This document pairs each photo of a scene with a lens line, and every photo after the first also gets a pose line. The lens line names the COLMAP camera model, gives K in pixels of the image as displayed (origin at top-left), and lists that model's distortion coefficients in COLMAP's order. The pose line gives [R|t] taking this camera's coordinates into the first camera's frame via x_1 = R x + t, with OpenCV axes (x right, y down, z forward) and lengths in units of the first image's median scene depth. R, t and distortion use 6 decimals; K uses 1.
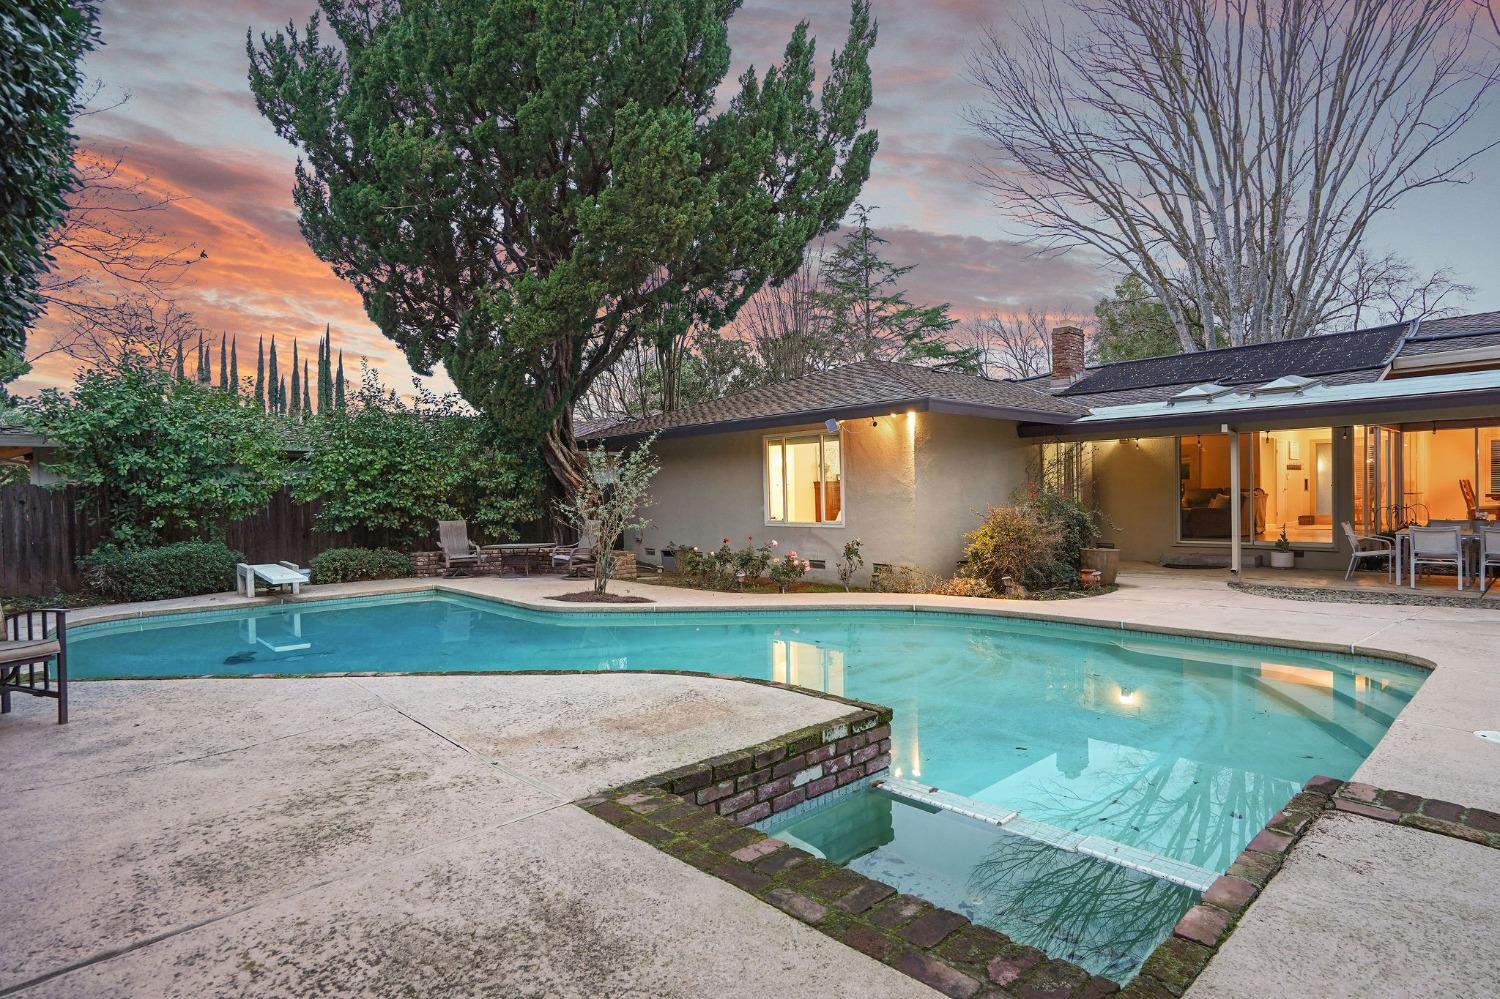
lens RADIAL K [[789.1, 0, 749.8], [0, 789.1, 508.0], [0, 0, 1]] dist [-0.052008, 0.033223]
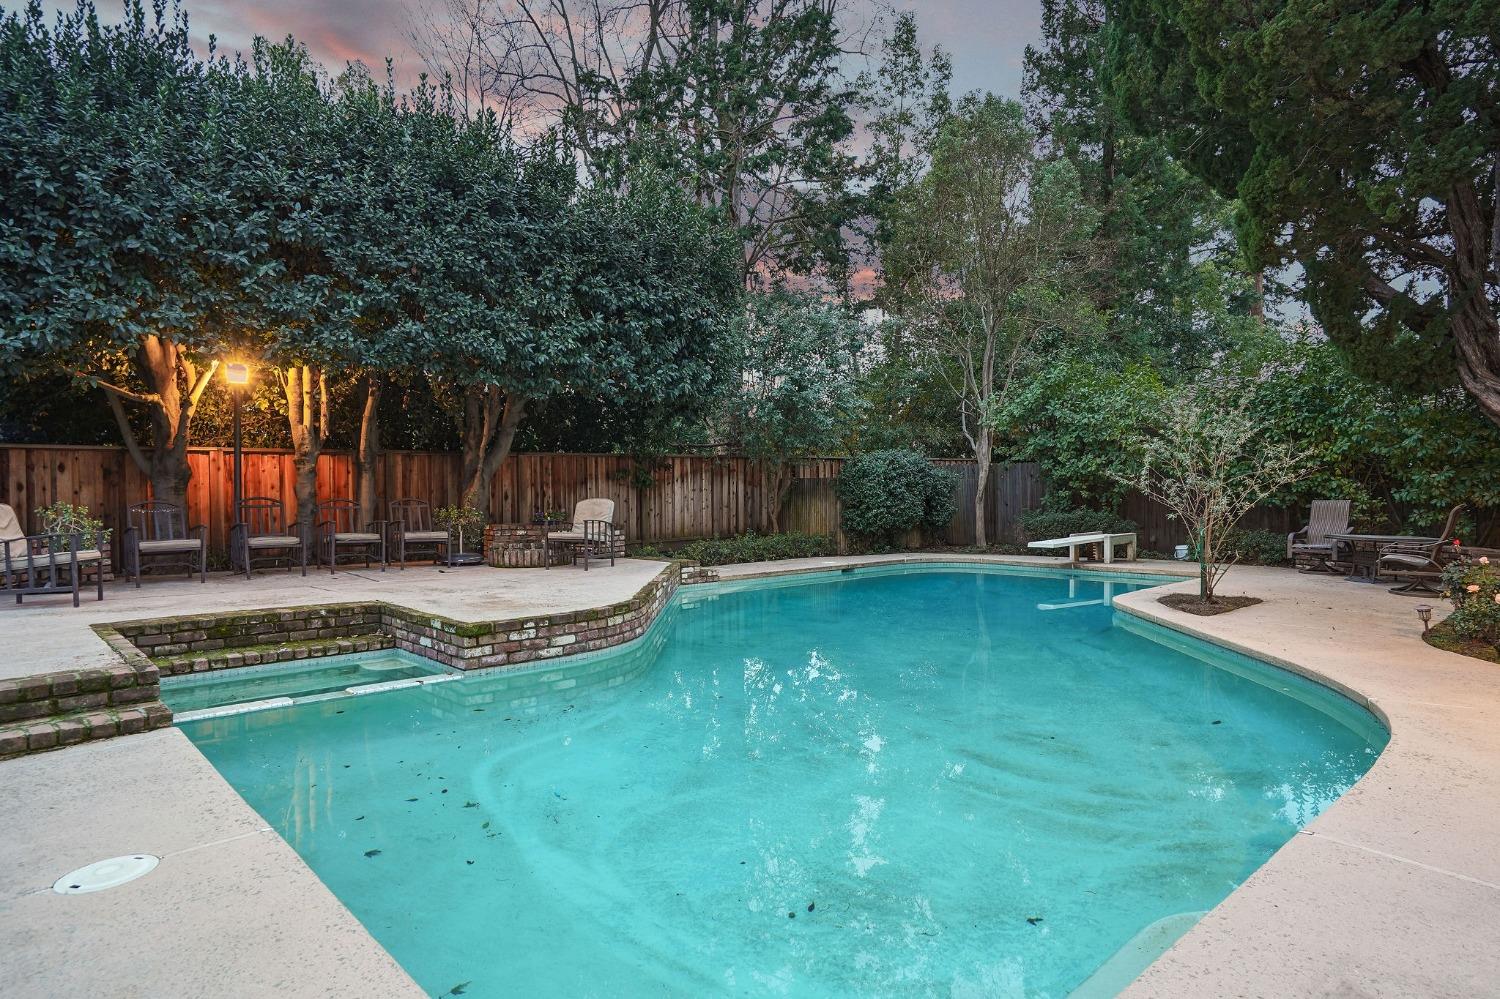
lens RADIAL K [[870.1, 0, 748.8], [0, 870.1, 503.1], [0, 0, 1]] dist [-0.033267, 0.034908]
pose [[-0.003729, 0.031564, -0.999495, 0.499599], [-0.012200, 0.999426, 0.031607, -0.000706], [0.999919, 0.012312, -0.003342, 0.456305]]
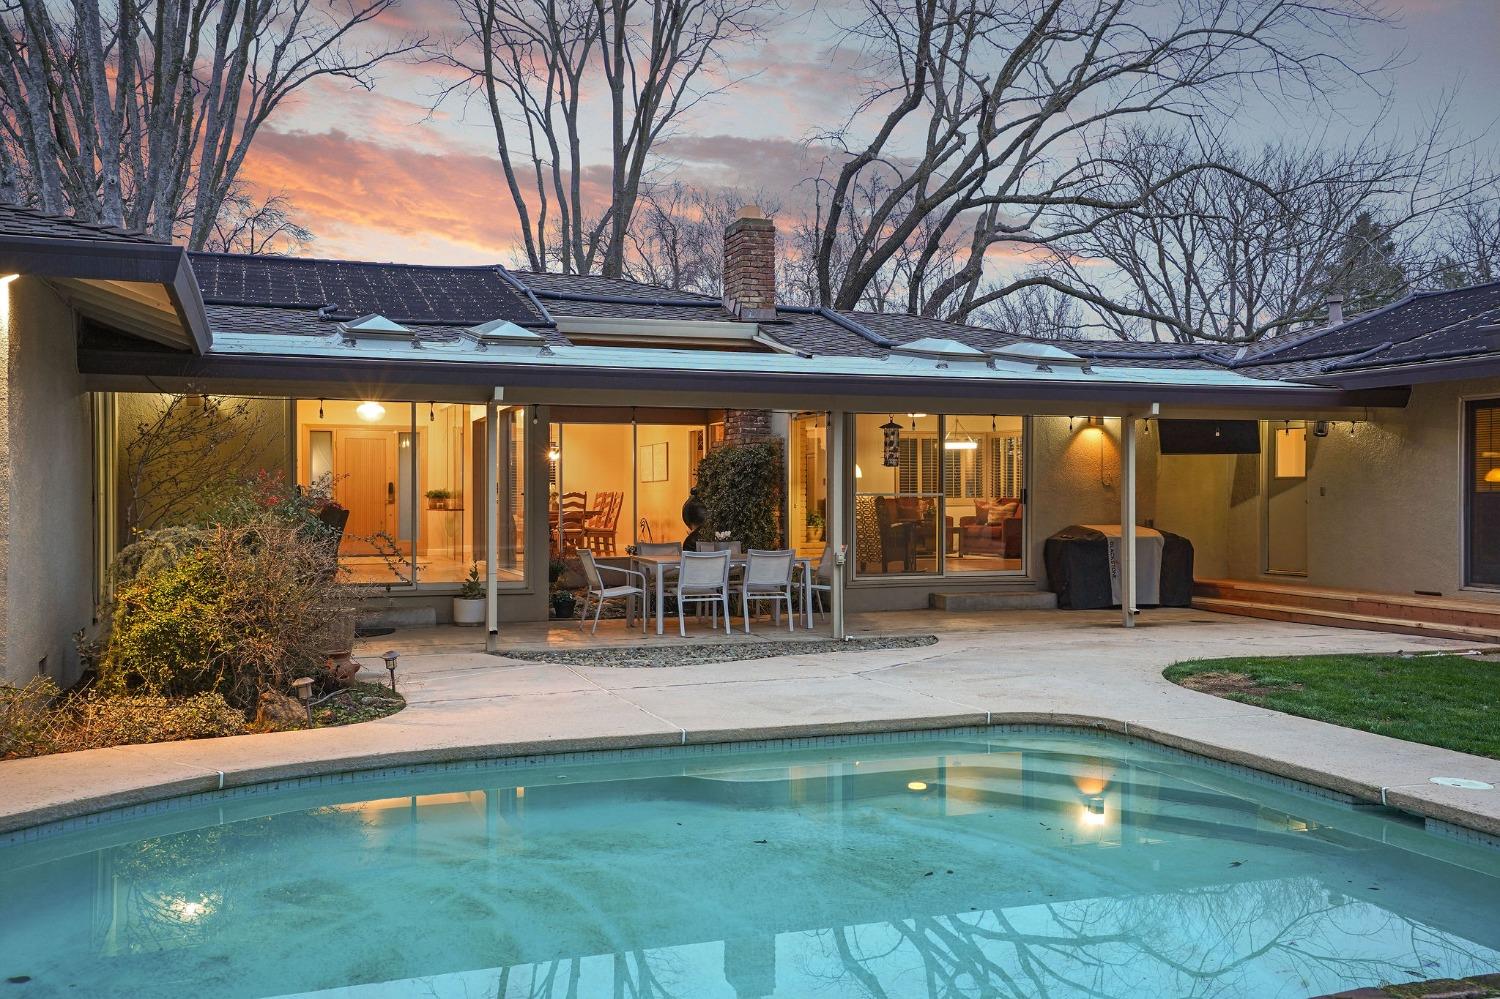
lens RADIAL K [[1342.8, 0, 750.0], [0, 1342.8, 499.5], [0, 0, 1]] dist [0.045433, 0.015261]
pose [[0.381880, 0.017661, 0.924043, -0.221900], [0.009431, 0.999691, -0.023005, 0.003528], [-0.924164, 0.017500, 0.381595, 0.351776]]
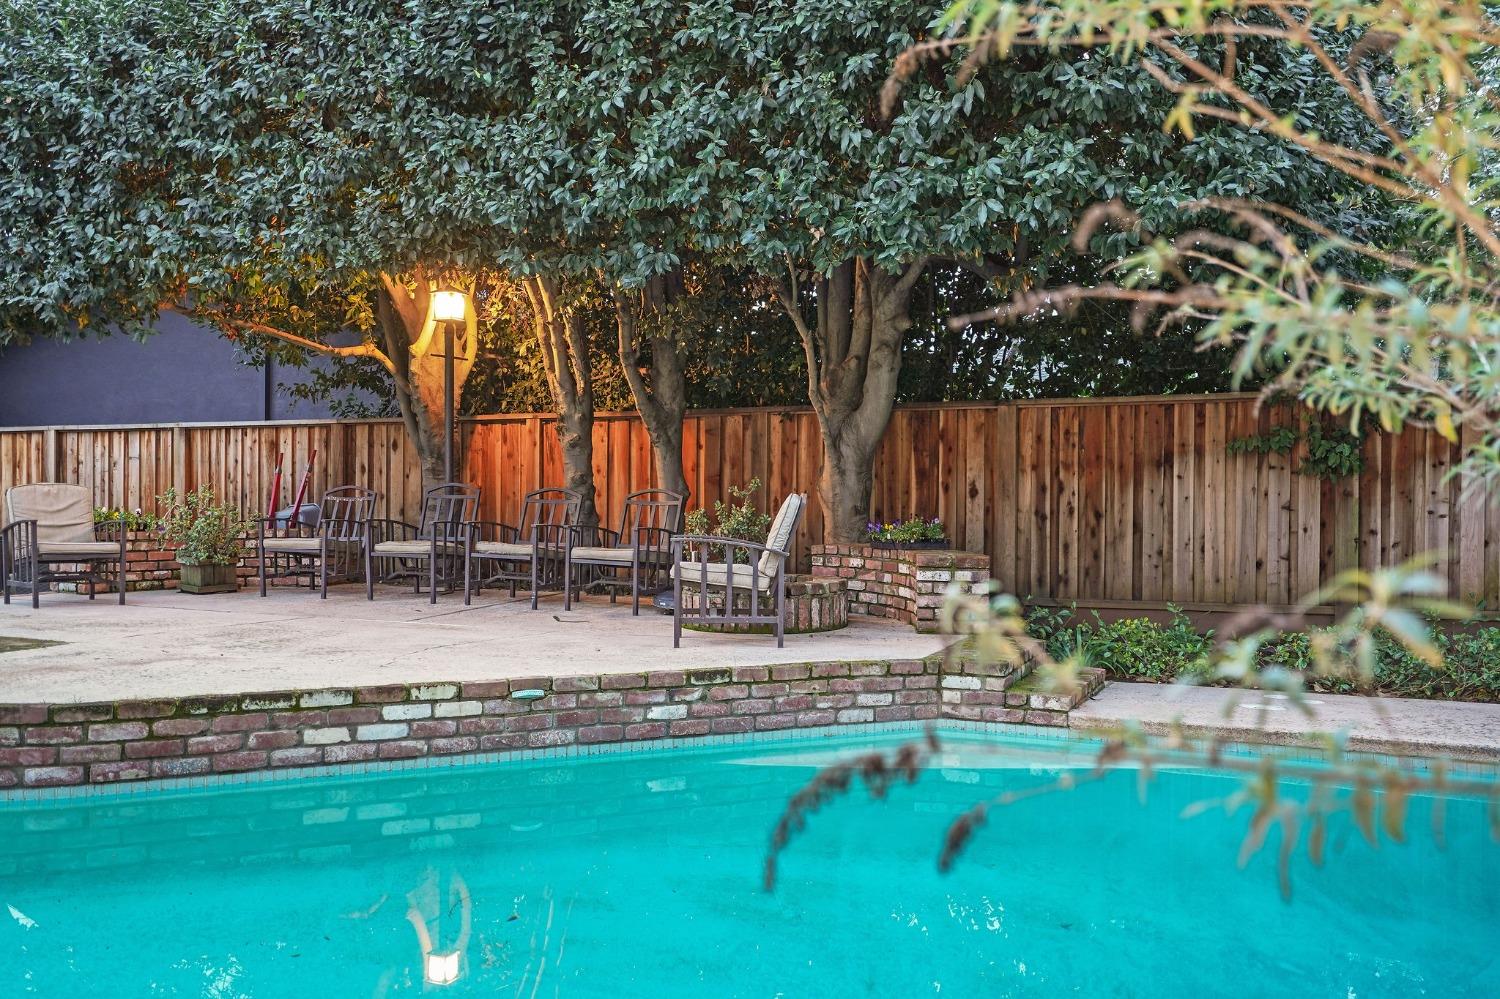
lens RADIAL K [[1351.8, 0, 750.0], [0, 1351.8, 499.5], [0, 0, 1]] dist [0.008675, 0.002794]
pose [[-0.903563, 0.014274, -0.428217, -0.064465], [0.000422, 0.999474, 0.032425, 0.006686], [0.428455, 0.029117, -0.903094, 0.822061]]
